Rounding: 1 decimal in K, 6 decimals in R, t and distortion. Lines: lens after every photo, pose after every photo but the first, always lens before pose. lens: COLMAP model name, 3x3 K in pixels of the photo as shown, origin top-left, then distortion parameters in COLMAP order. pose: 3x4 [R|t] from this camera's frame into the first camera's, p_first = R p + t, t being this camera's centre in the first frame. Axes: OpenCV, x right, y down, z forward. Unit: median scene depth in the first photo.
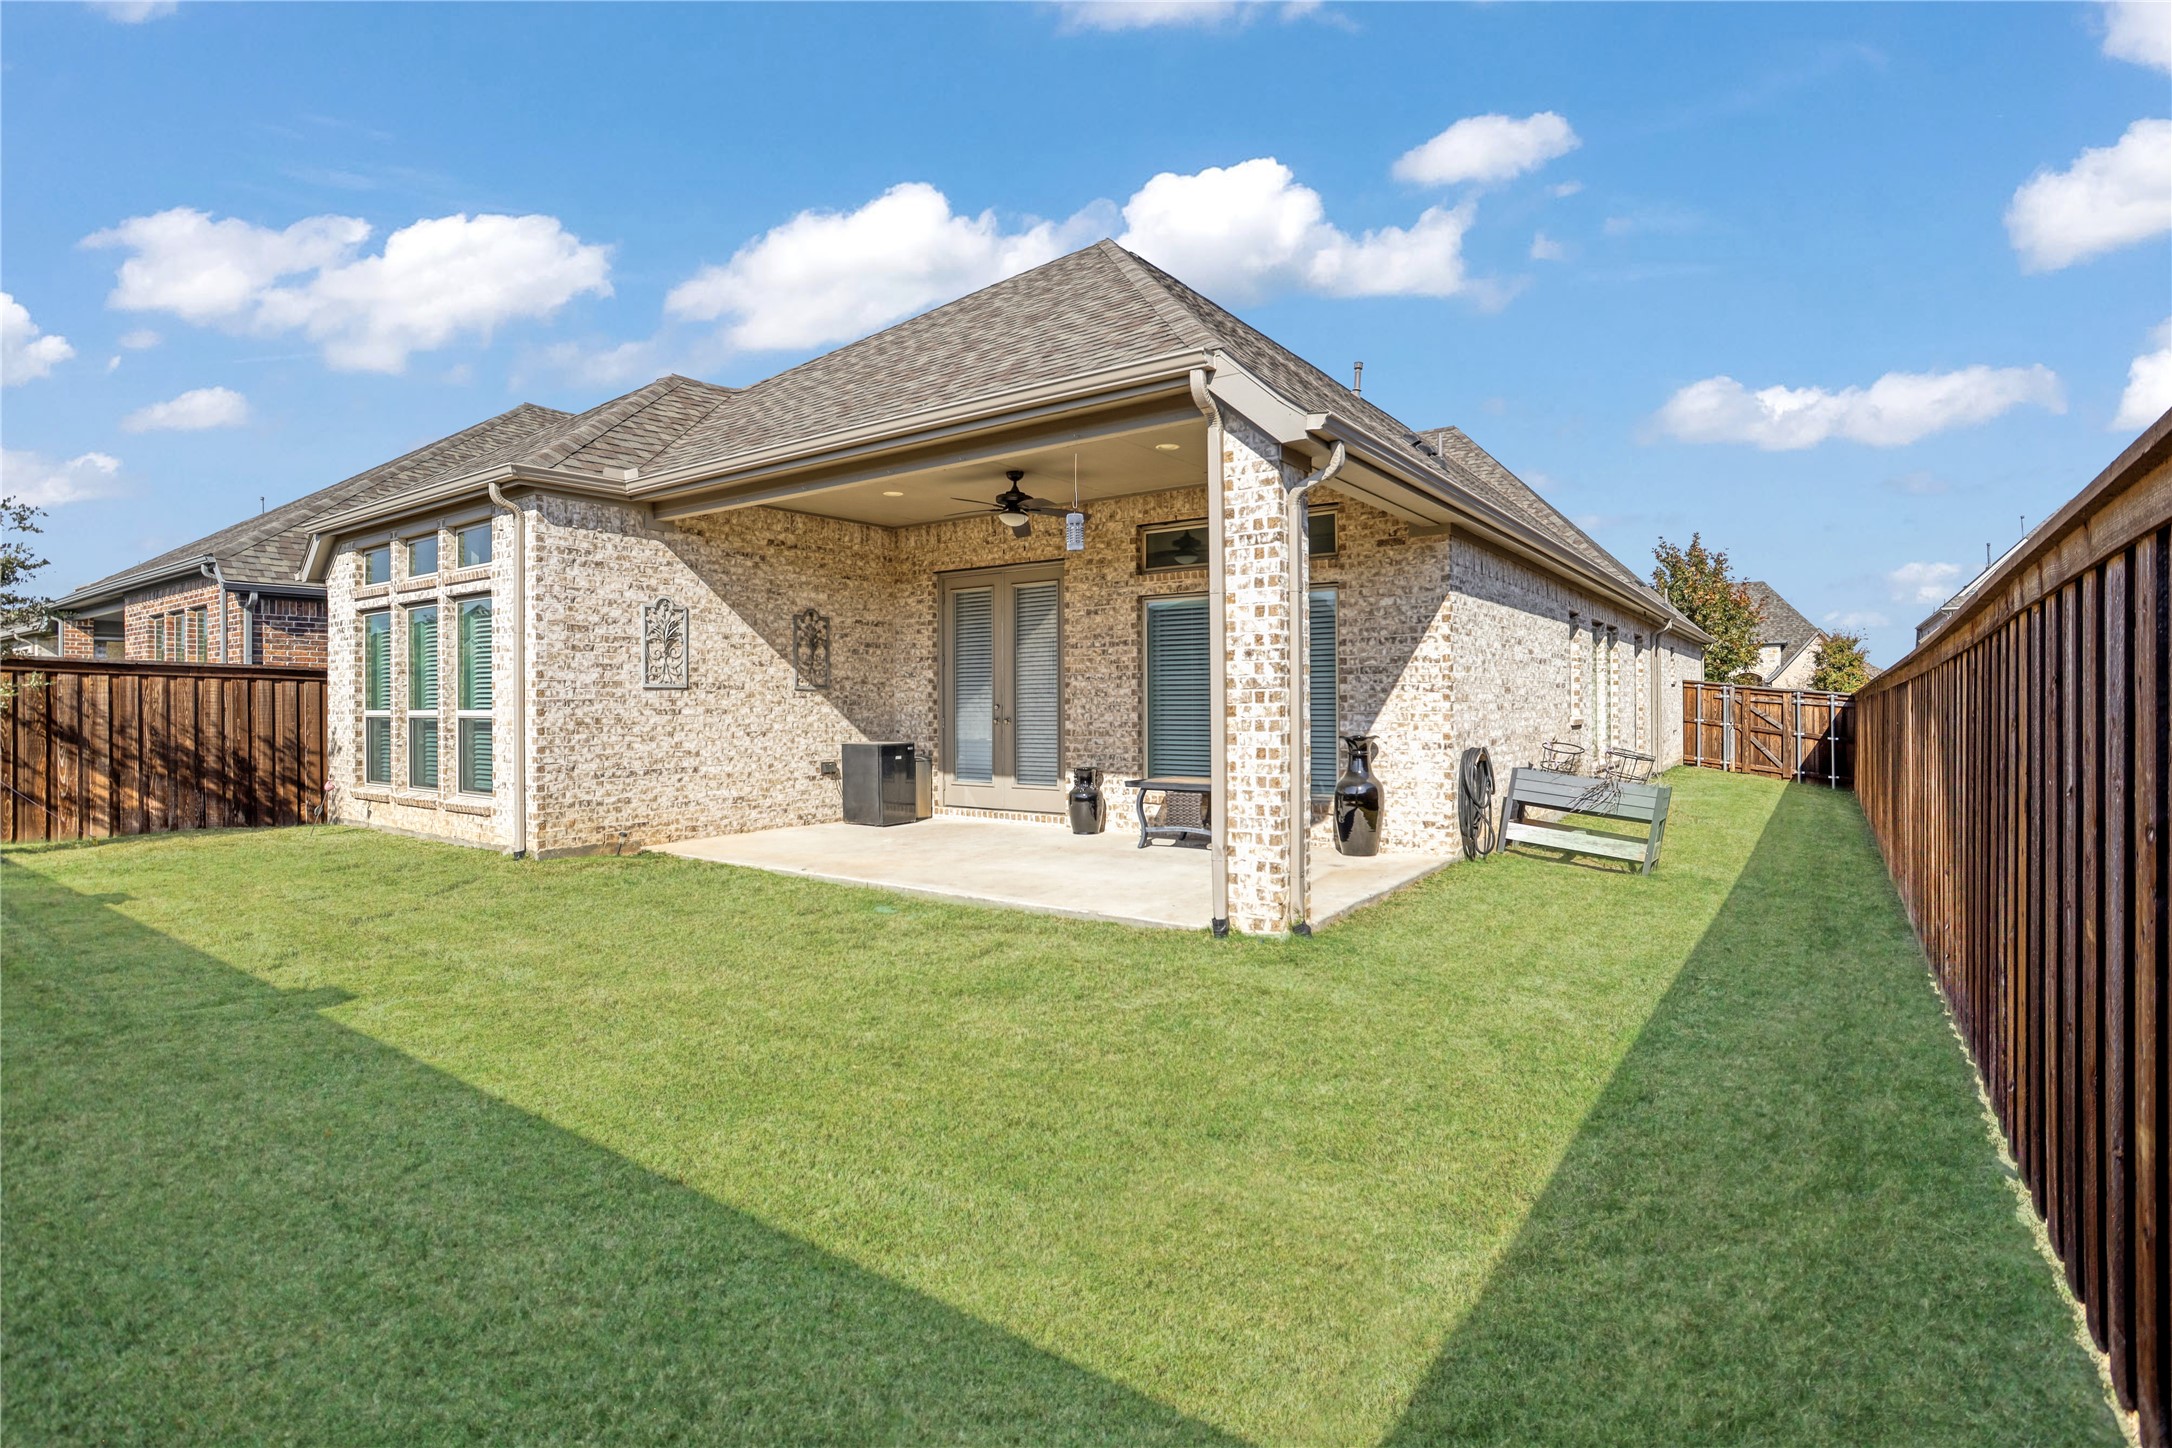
lens RADIAL K [[1046.1, 0, 1102.6], [0, 1046.1, 716.7], [0, 0, 1]] dist [-0.032751, 0.000640]
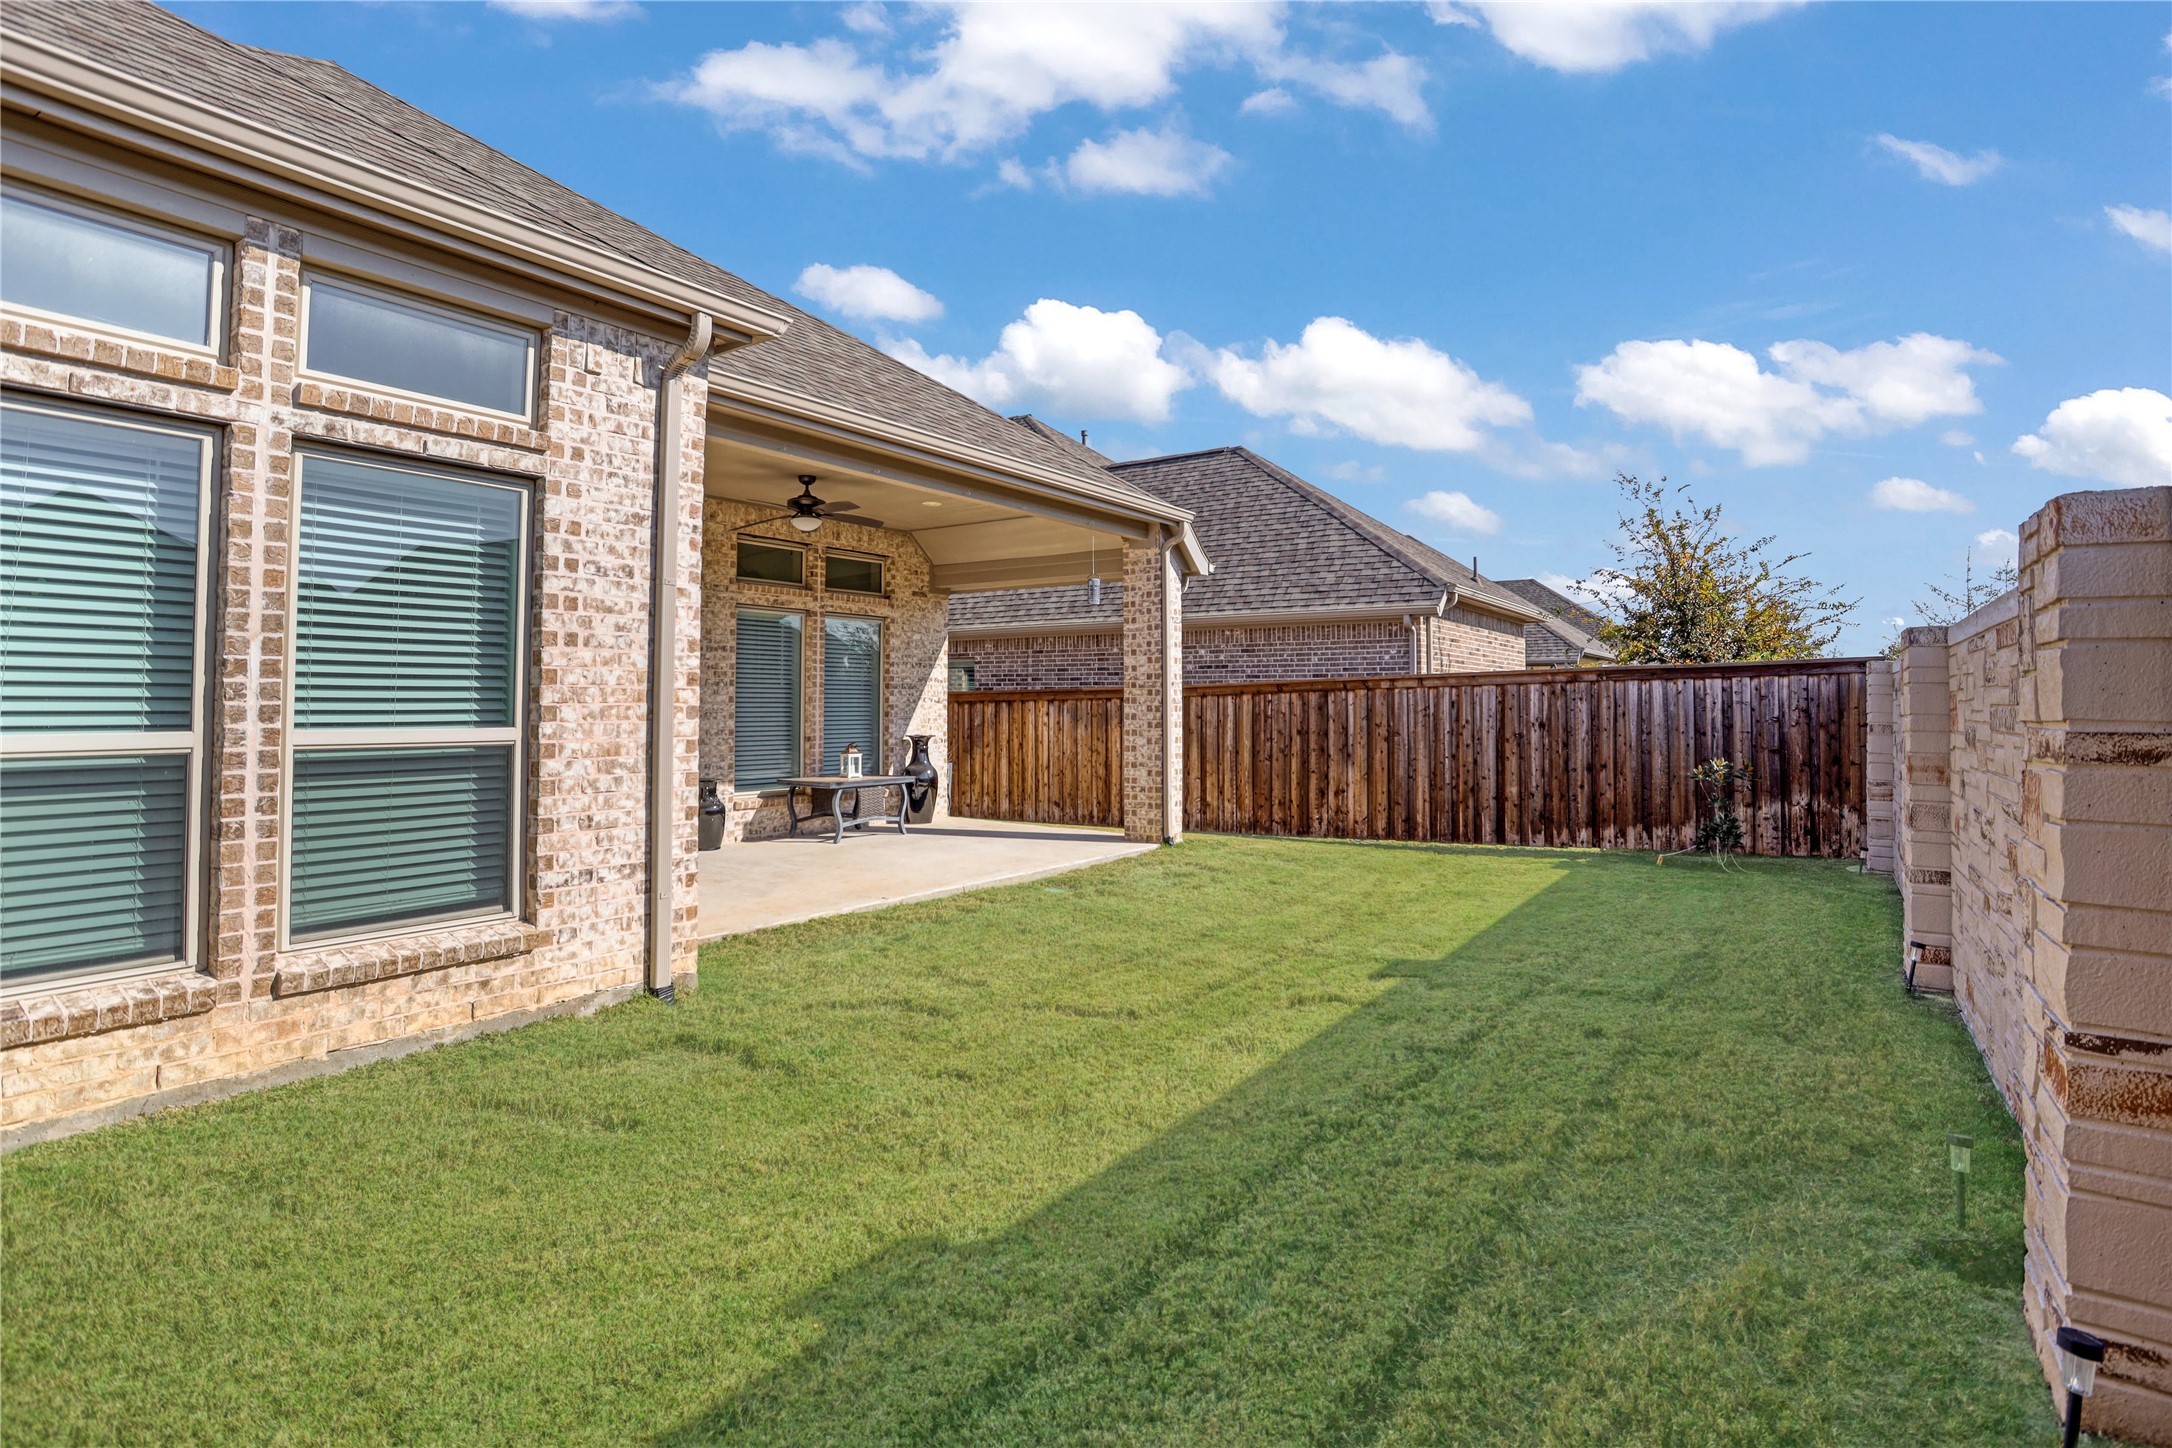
lens RADIAL K [[1046.1, 0, 1088.8], [0, 1046.1, 711.3], [0, 0, 1]] dist [-0.032751, 0.000640]
pose [[0.000175, -0.001579, 0.999999, -1.076422], [0.010097, 0.999948, 0.001577, -0.011588], [-0.999949, 0.010097, 0.000191, 0.750044]]
